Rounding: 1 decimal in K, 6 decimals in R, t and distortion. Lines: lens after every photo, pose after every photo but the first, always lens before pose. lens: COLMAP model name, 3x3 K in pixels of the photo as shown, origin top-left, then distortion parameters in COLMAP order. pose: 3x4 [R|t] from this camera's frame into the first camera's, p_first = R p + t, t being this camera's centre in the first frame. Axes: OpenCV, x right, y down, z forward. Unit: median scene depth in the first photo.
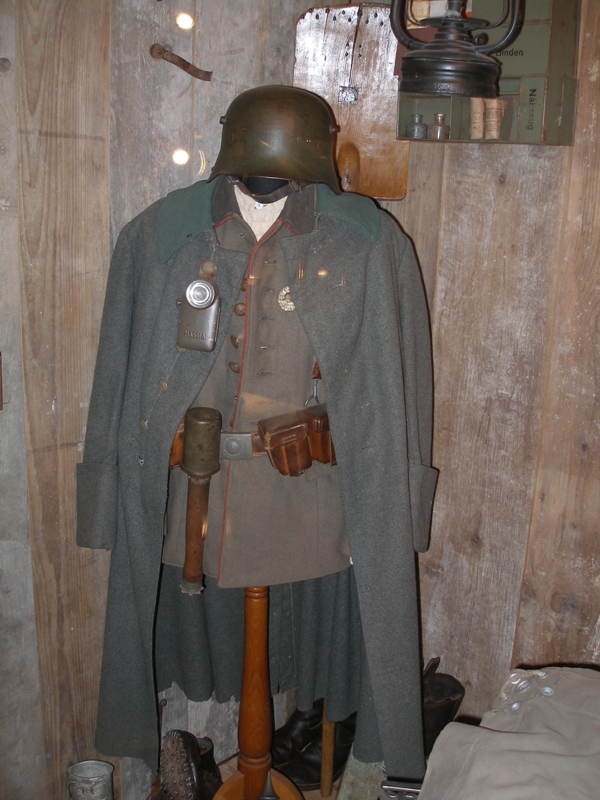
lens RADIAL K [[908.2, 0, 300.0], [0, 908.2, 400.0], [0, 0, 1]] dist [-0.169037, 0.054450]
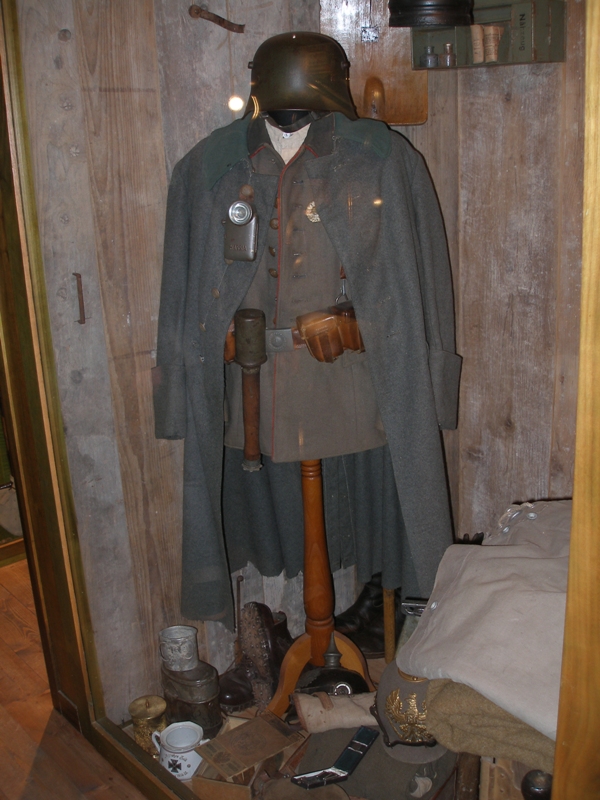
lens RADIAL K [[908.2, 0, 300.0], [0, 908.2, 400.0], [0, 0, 1]] dist [-0.169037, 0.054450]
pose [[0.992354, -0.051809, -0.112026, 0.073784], [0.057823, 0.997018, 0.051112, 0.060899], [0.109044, -0.057199, 0.992390, -0.154729]]
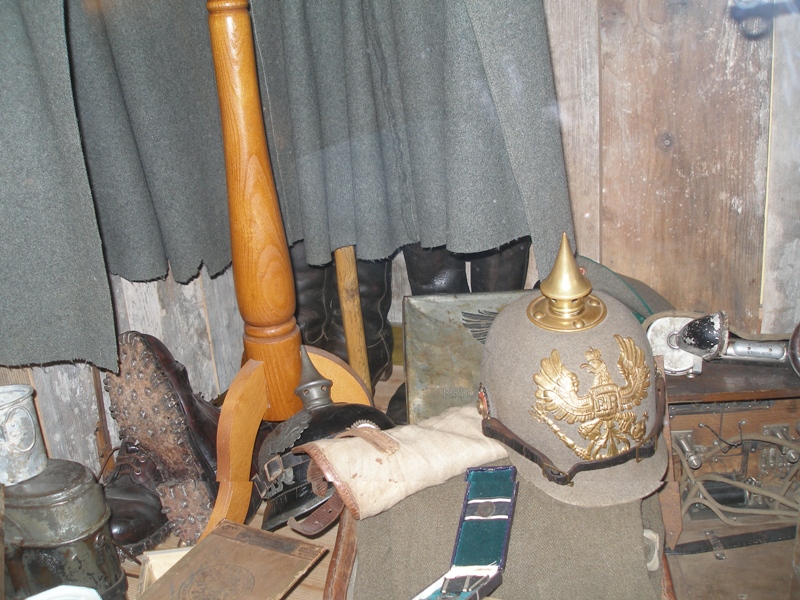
lens RADIAL K [[908.2, 0, 400.0], [0, 908.2, 300.0], [0, 0, 1]] dist [-0.169037, 0.054450]
pose [[0.932632, -0.217314, 0.288048, -0.149911], [0.191434, 0.974684, 0.115517, 0.353642], [-0.305859, -0.052593, 0.950623, 0.432314]]
